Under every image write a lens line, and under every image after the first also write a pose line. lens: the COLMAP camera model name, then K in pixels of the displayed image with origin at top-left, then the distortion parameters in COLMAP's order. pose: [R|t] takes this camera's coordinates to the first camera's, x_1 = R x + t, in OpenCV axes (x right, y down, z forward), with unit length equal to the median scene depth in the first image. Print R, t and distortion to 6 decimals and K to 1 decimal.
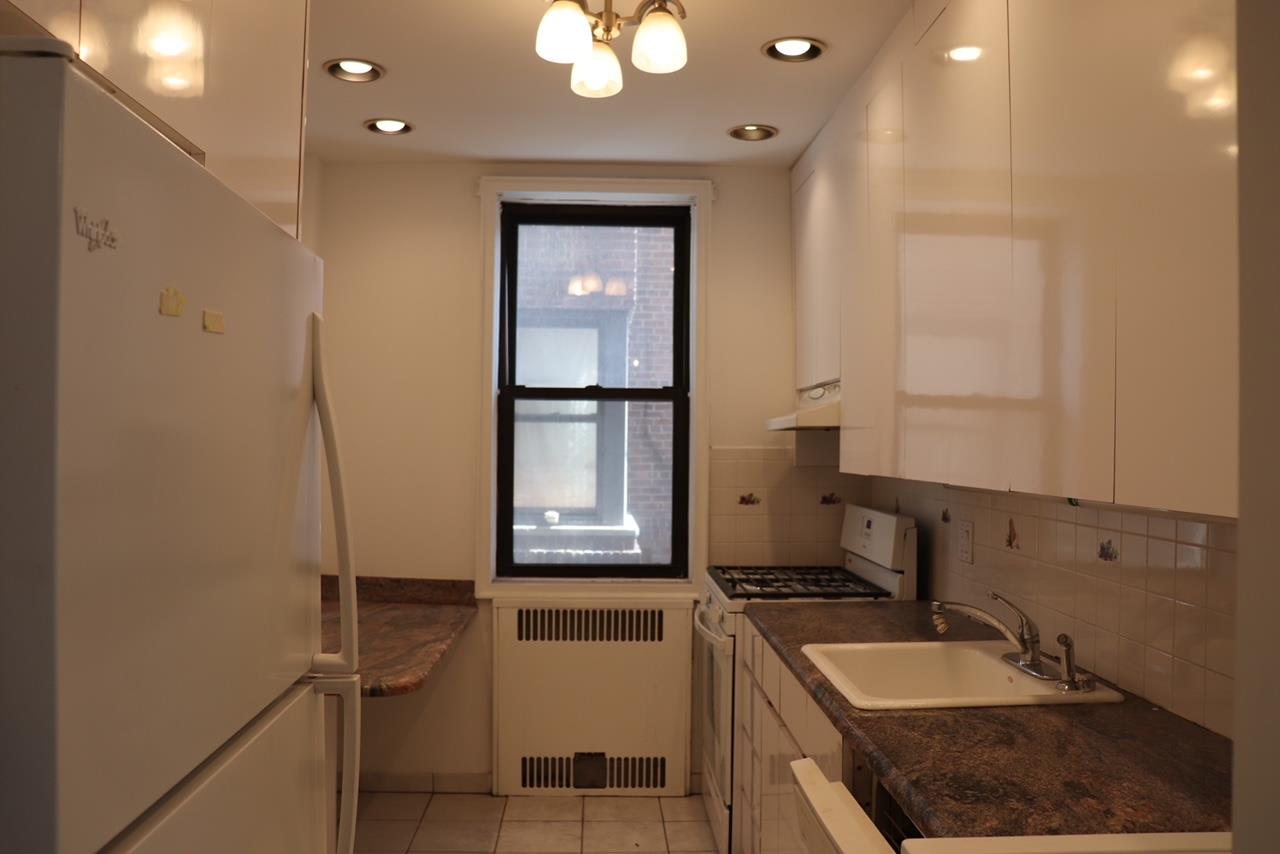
lens RADIAL K [[1064.3, 0, 632.7], [0, 1064.3, 422.8], [0, 0, 1]] dist [-0.004618, 0.001315]
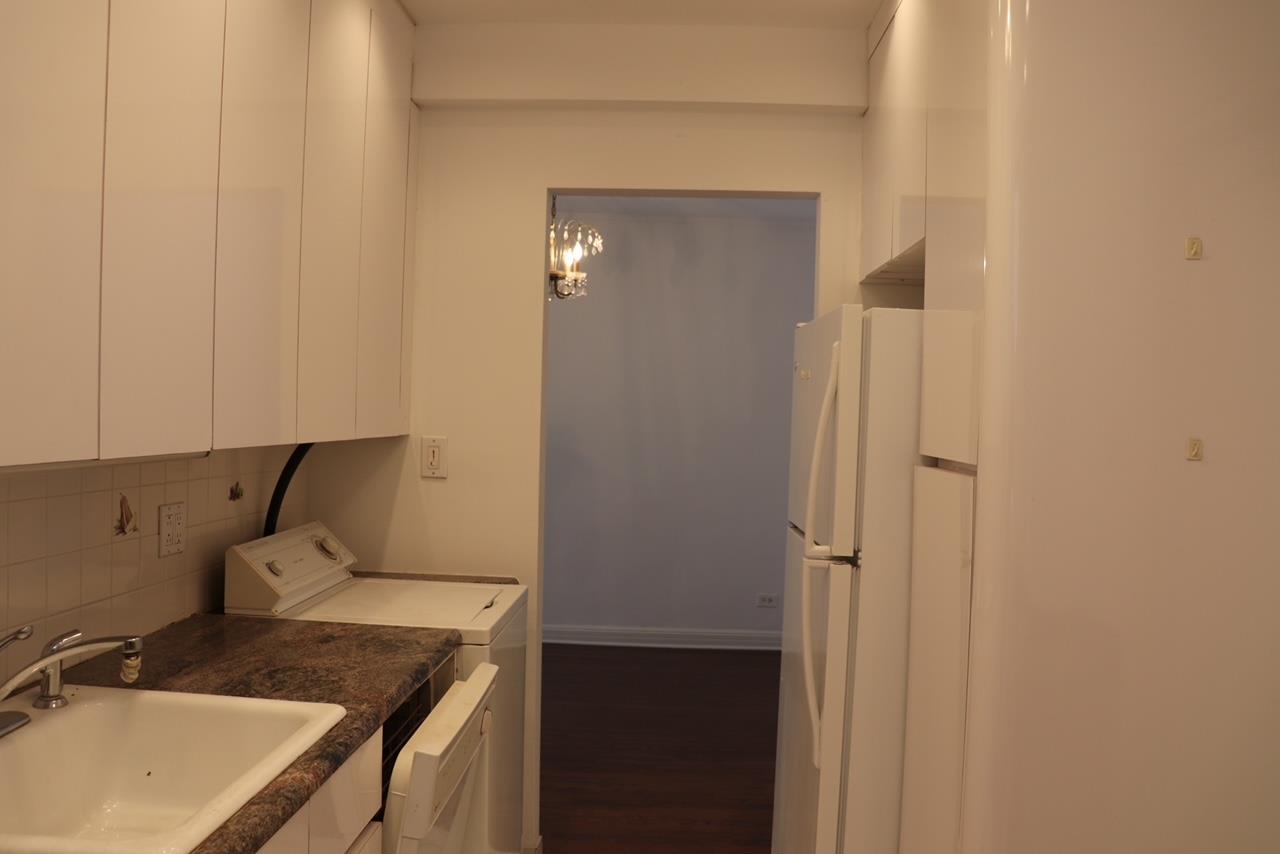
lens RADIAL K [[1064.3, 0, 639.8], [0, 1064.3, 428.2], [0, 0, 1]] dist [-0.004618, 0.001315]
pose [[-0.995866, -0.046984, 0.077737, -0.101311], [-0.046920, 0.998895, 0.002651, 0.023483], [-0.077776, -0.001008, -0.996970, 2.149908]]
